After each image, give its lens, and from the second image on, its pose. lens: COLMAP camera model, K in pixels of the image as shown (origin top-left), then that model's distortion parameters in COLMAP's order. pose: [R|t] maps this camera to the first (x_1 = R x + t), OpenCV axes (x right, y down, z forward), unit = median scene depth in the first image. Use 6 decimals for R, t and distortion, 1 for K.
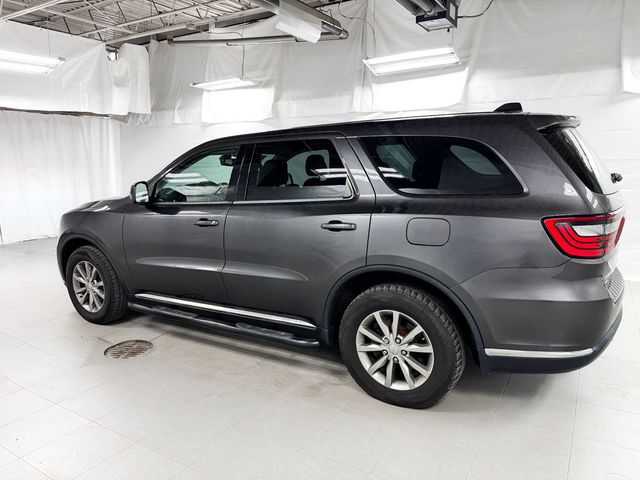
lens RADIAL K [[445.7, 0, 320.0], [0, 445.7, 240.0], [0, 0, 1]] dist [-0.003166, -0.002779]
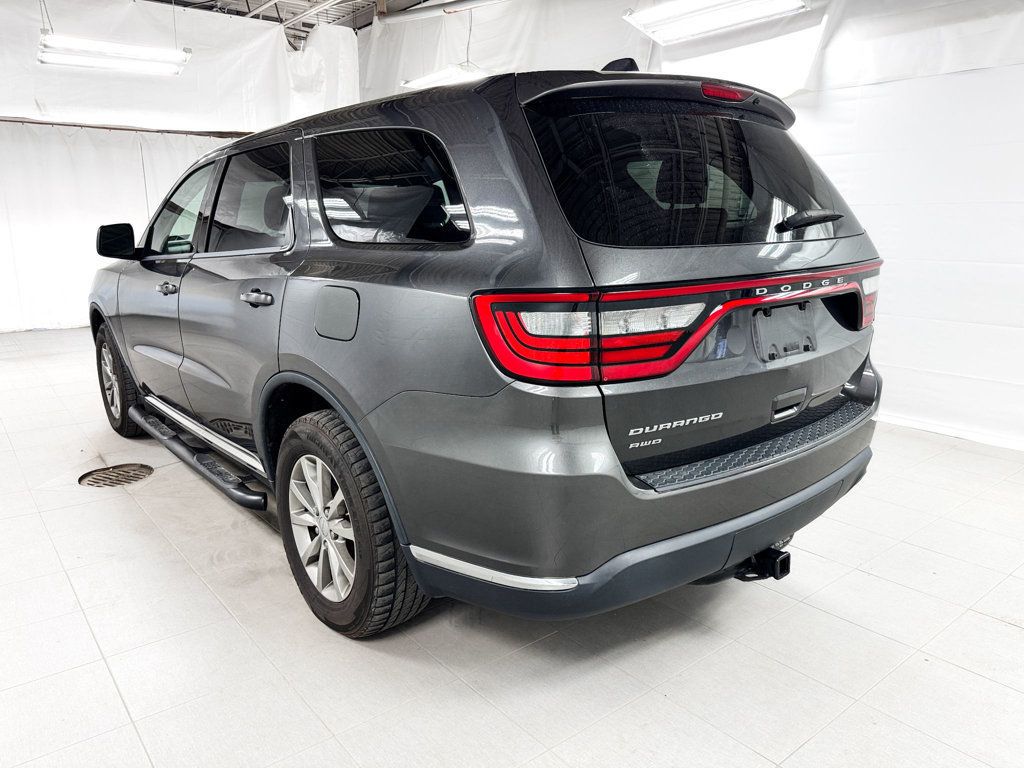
lens RADIAL K [[713.1, 0, 512.0], [0, 713.1, 384.0], [0, 0, 1]] dist [-0.003166, -0.002779]
pose [[0.945917, 0.081648, -0.313965, 0.612535], [-0.064380, 0.995806, 0.065001, -0.002730], [0.317956, -0.041273, 0.947207, 0.228308]]
